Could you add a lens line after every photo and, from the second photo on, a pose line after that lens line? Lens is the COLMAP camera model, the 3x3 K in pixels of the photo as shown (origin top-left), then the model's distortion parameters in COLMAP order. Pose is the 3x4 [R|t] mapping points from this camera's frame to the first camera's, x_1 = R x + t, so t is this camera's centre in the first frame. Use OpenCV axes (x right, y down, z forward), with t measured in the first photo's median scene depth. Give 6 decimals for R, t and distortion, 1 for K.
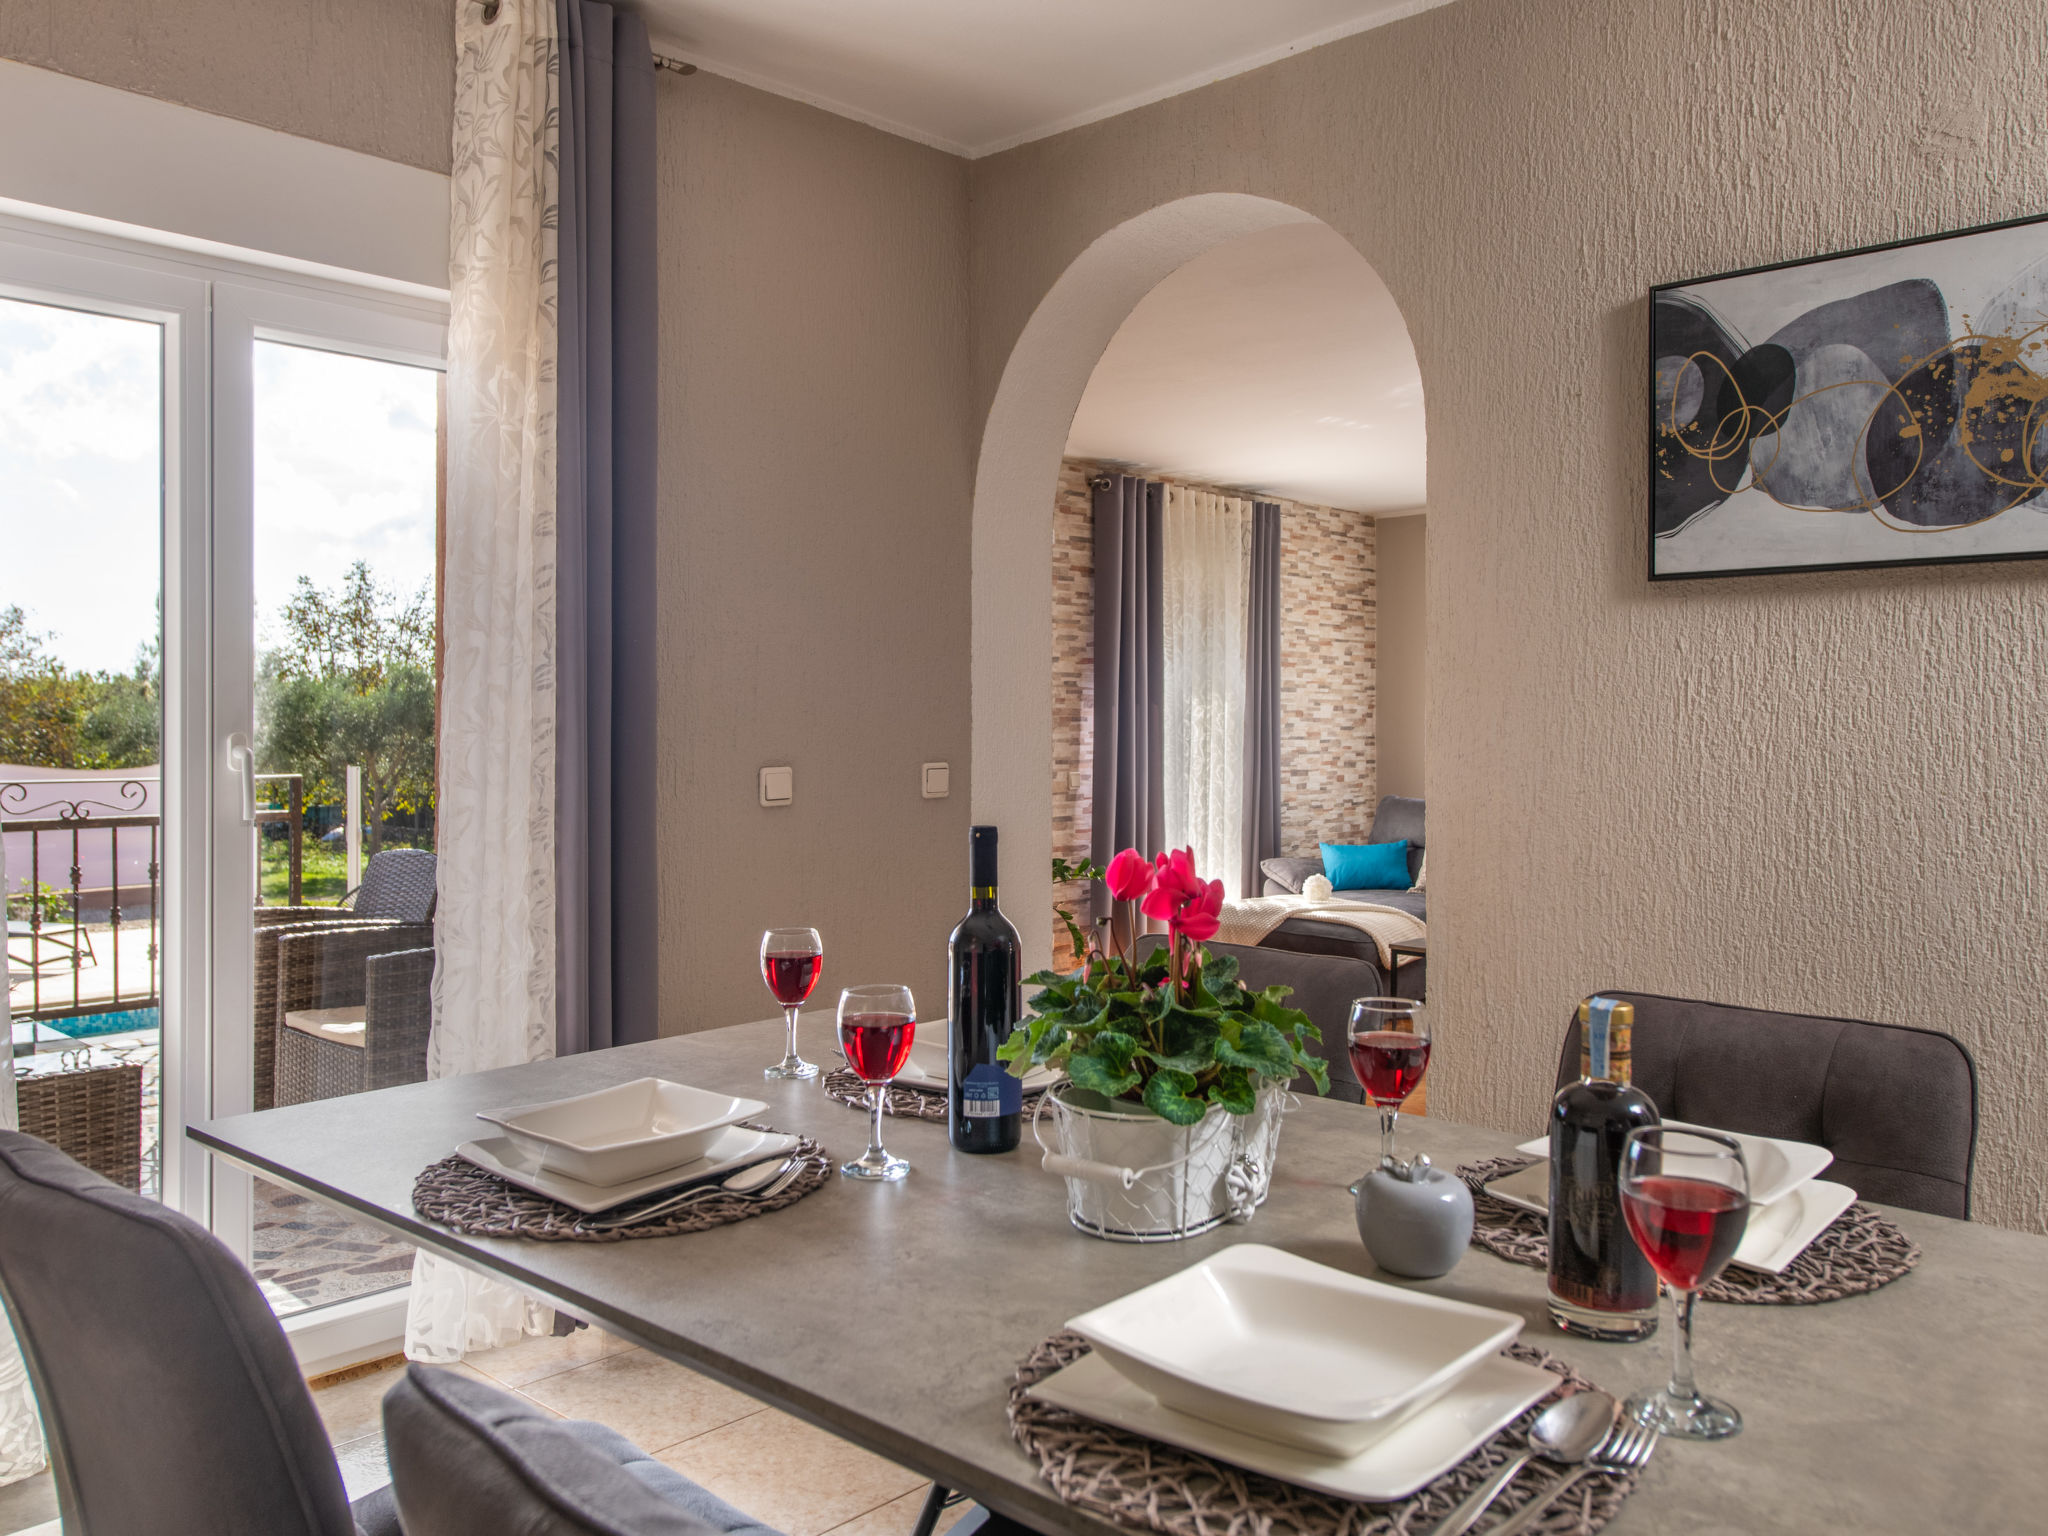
lens RADIAL K [[1637.1, 0, 1027.9], [0, 1637.1, 739.5], [0, 0, 1]] dist [0.037456, -0.010033]
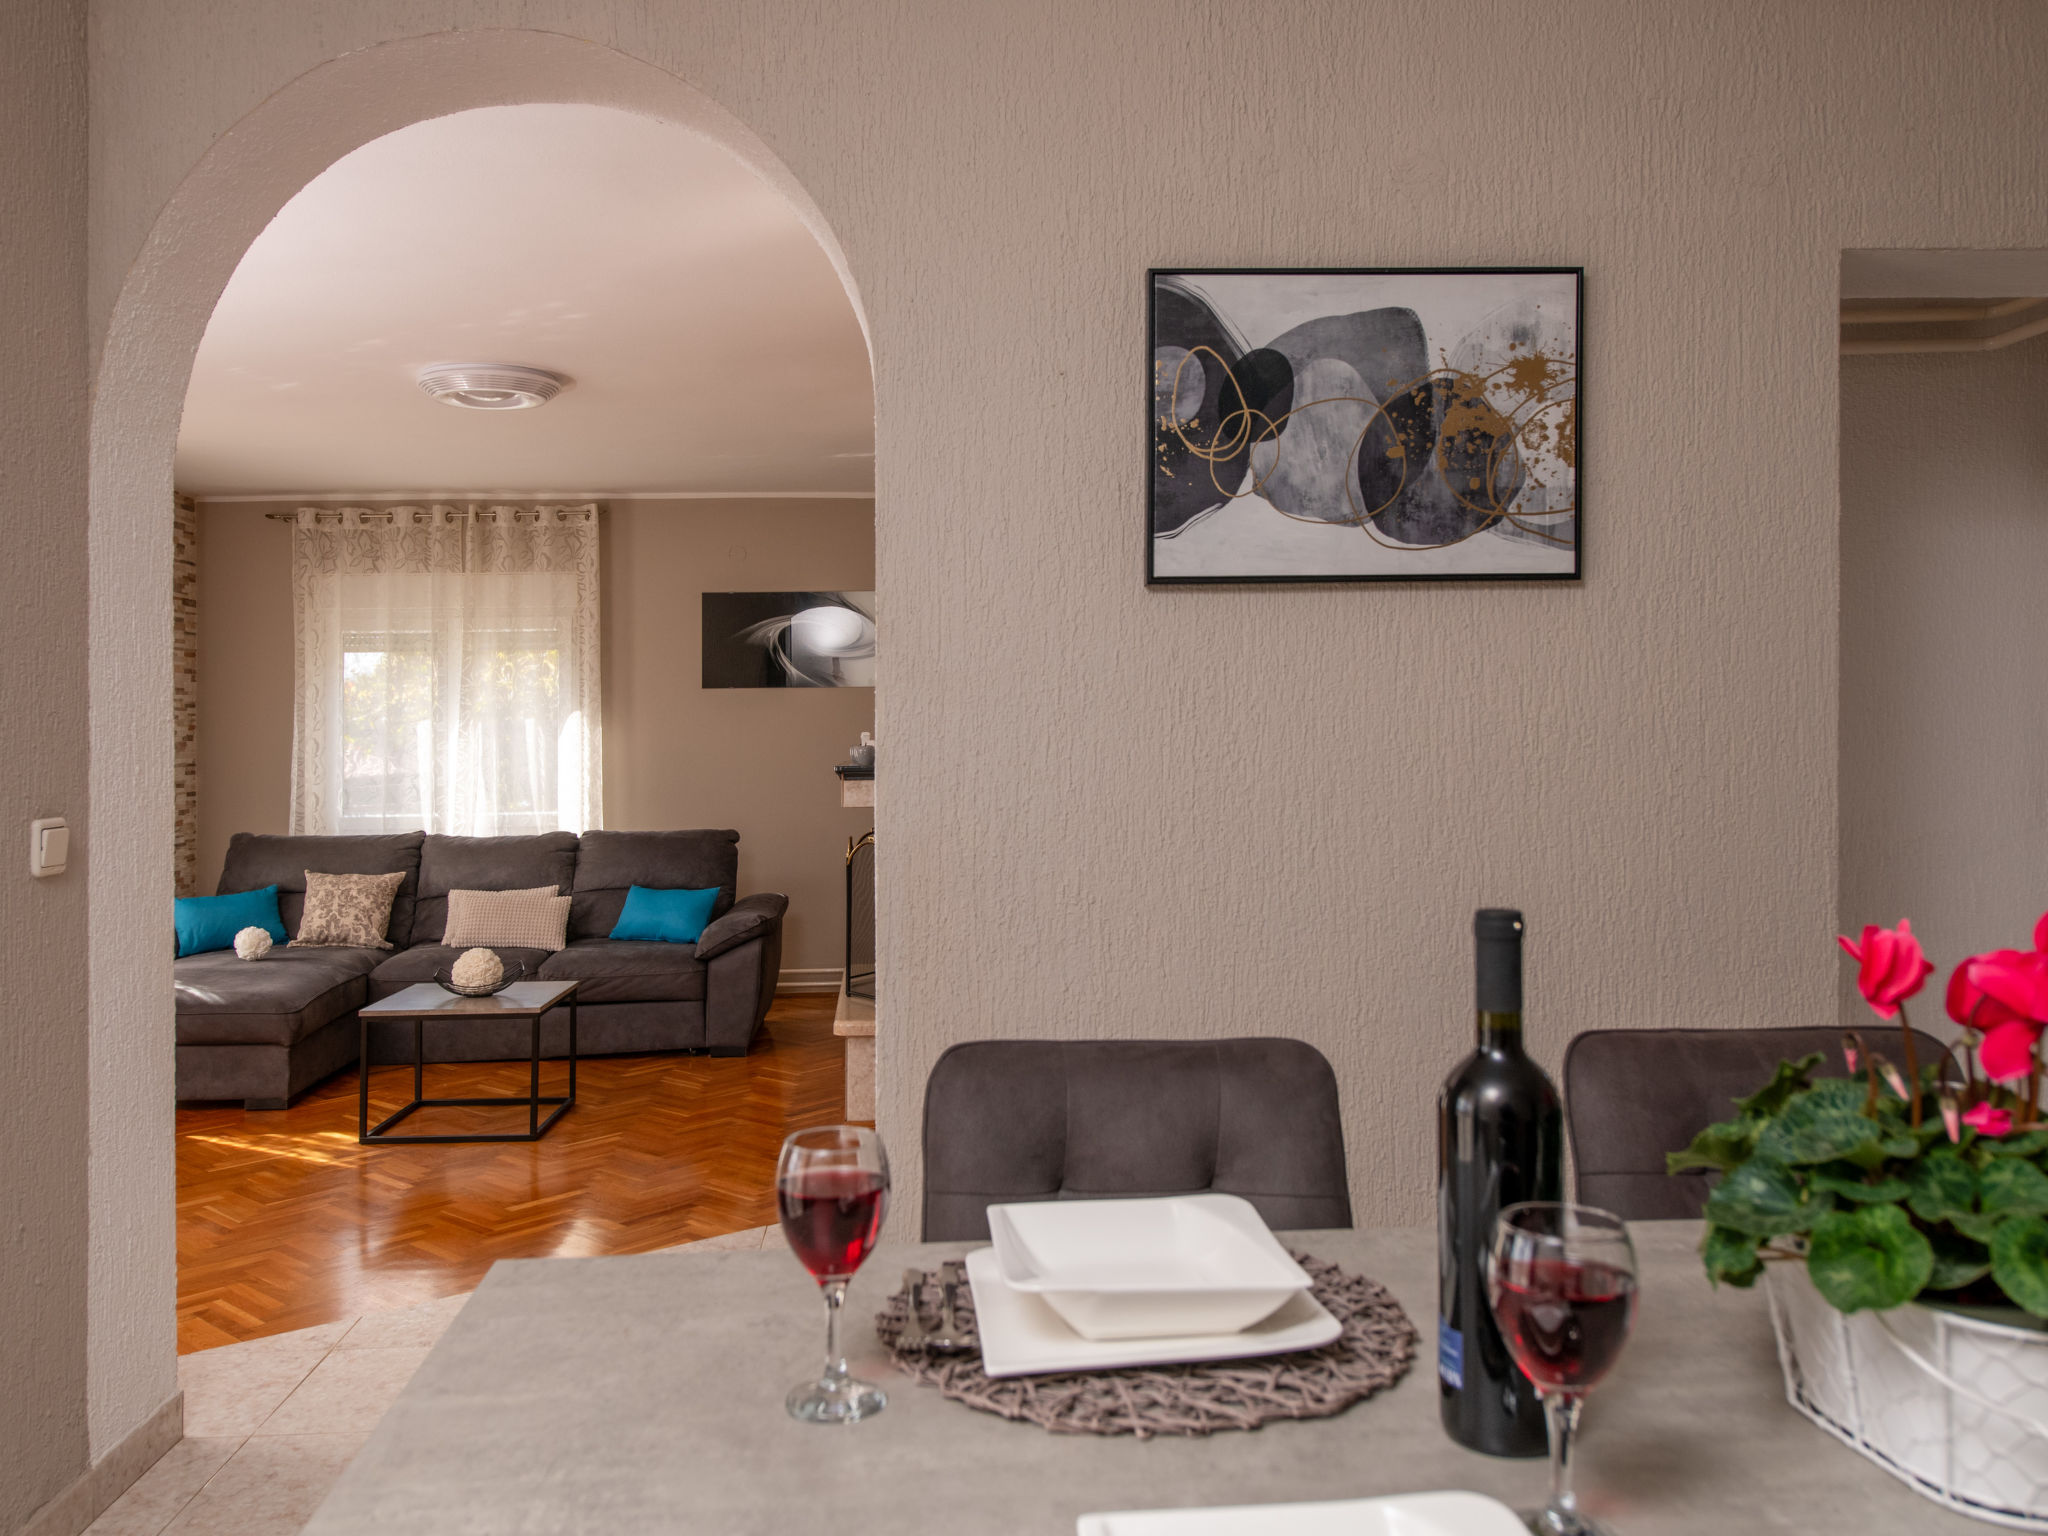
lens RADIAL K [[1637.1, 0, 1027.9], [0, 1637.1, 739.5], [0, 0, 1]] dist [0.037456, -0.010033]
pose [[0.696926, -0.016519, 0.716953, -0.365136], [0.025000, 0.999687, -0.001267, -0.008949], [-0.716707, 0.018807, 0.697121, 0.433819]]
